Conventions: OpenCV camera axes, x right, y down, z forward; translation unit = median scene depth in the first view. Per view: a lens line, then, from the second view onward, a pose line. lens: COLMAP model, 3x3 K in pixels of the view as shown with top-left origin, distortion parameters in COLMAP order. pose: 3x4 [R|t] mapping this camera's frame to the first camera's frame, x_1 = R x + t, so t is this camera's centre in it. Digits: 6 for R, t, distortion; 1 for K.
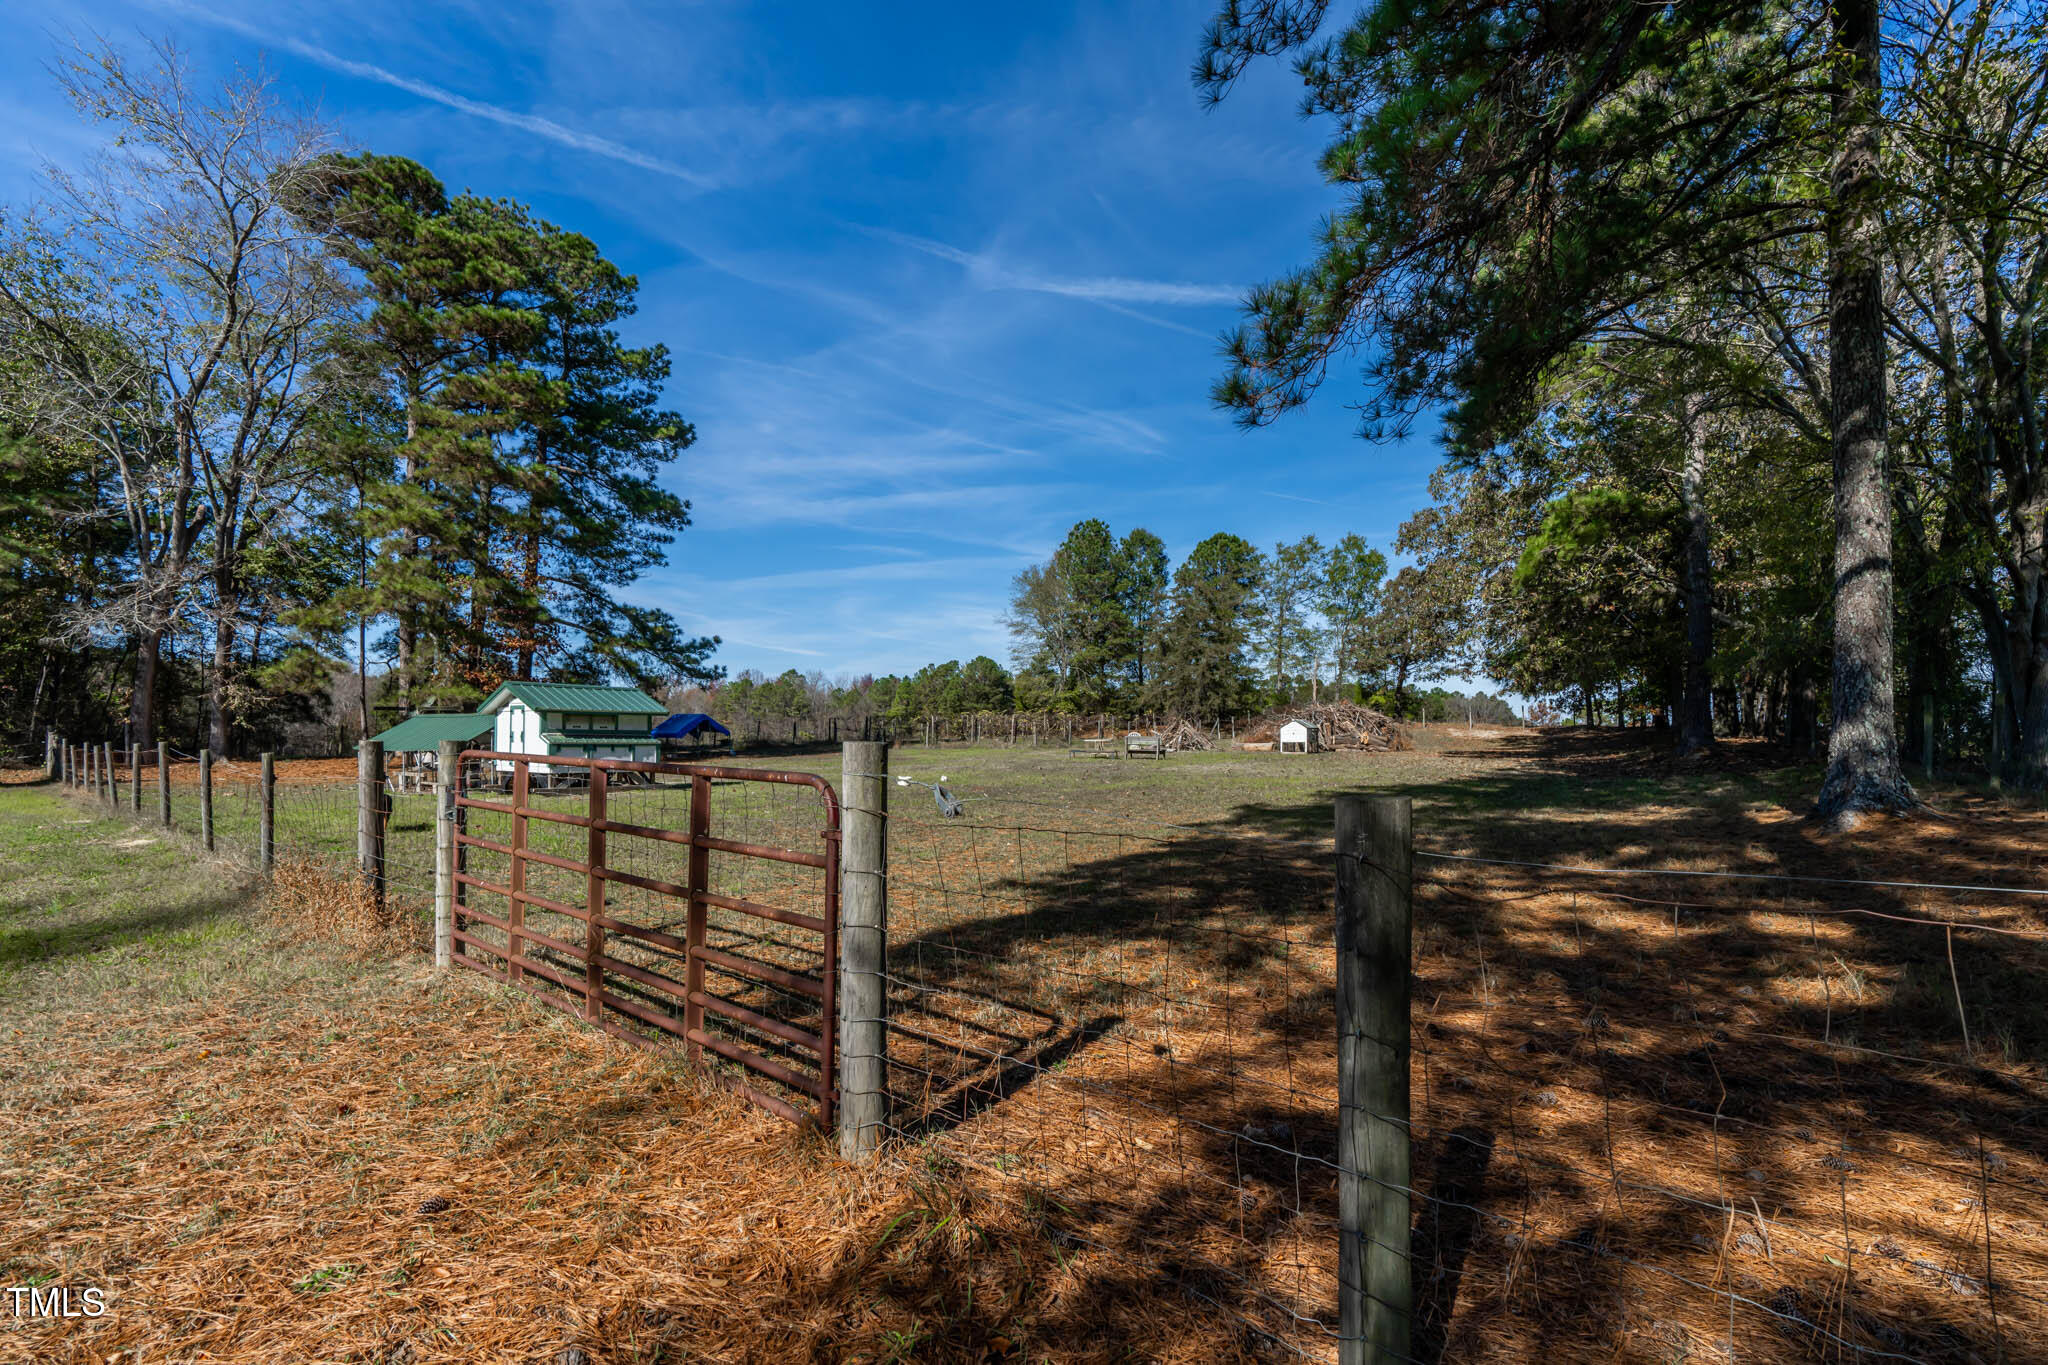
lens RADIAL K [[976.8, 0, 1013.1], [0, 976.8, 699.2], [0, 0, 1]] dist [-0.002529, -0.000080]
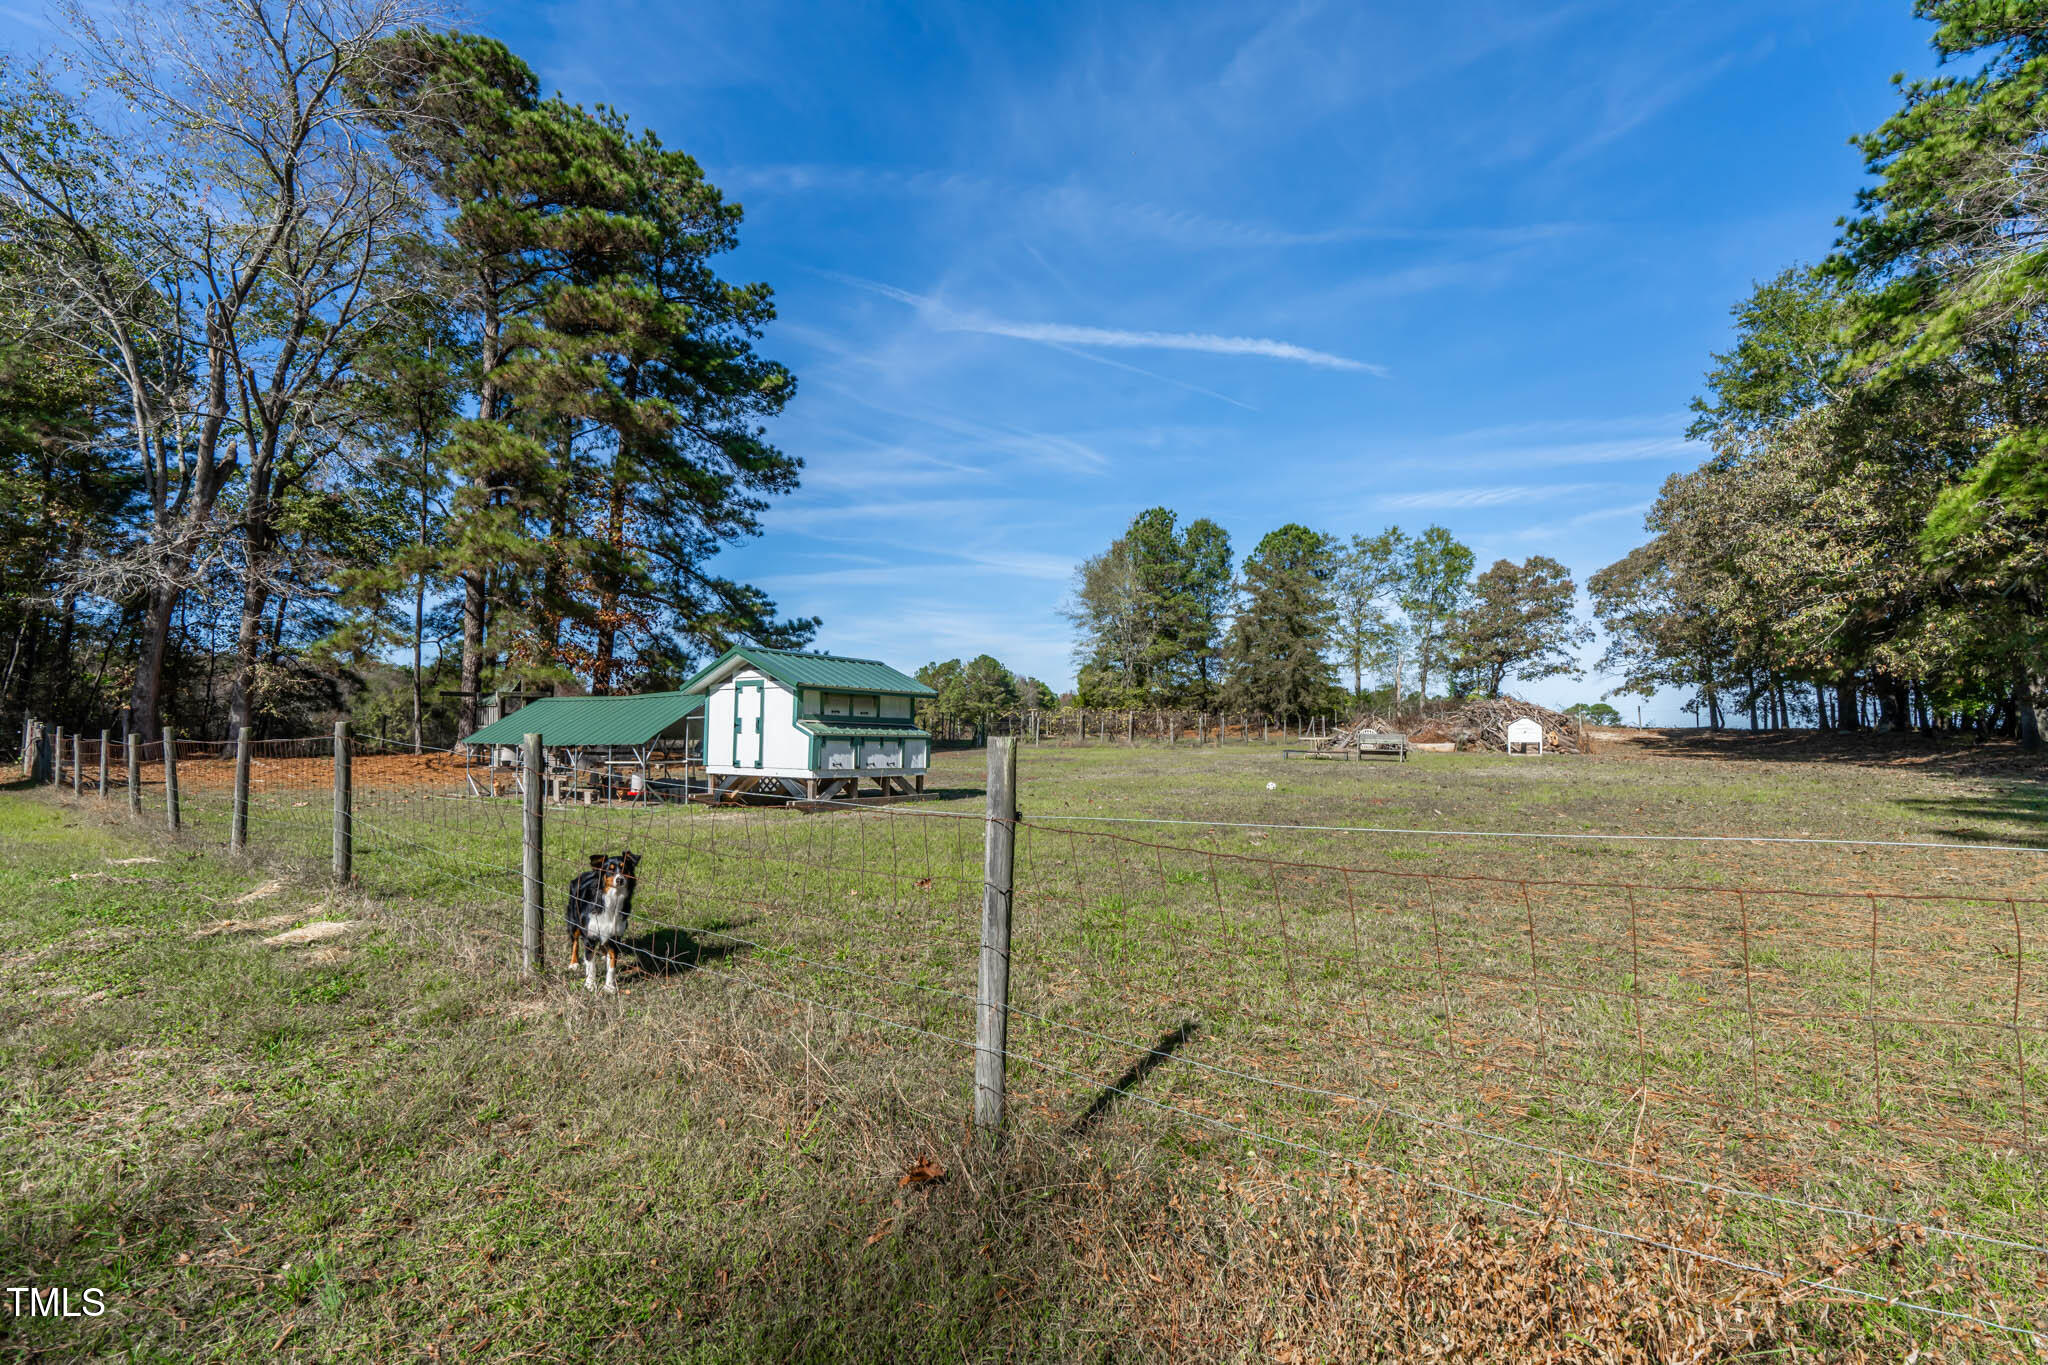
lens RADIAL K [[963.9, 0, 1023.7], [0, 963.9, 660.6], [0, 0, 1]] dist [-0.003138, 0.001351]
pose [[0.999243, 0.009780, 0.037644, -0.184658], [-0.008215, 0.999104, -0.041513, 0.010537], [-0.038016, 0.041173, 0.998429, 0.164626]]
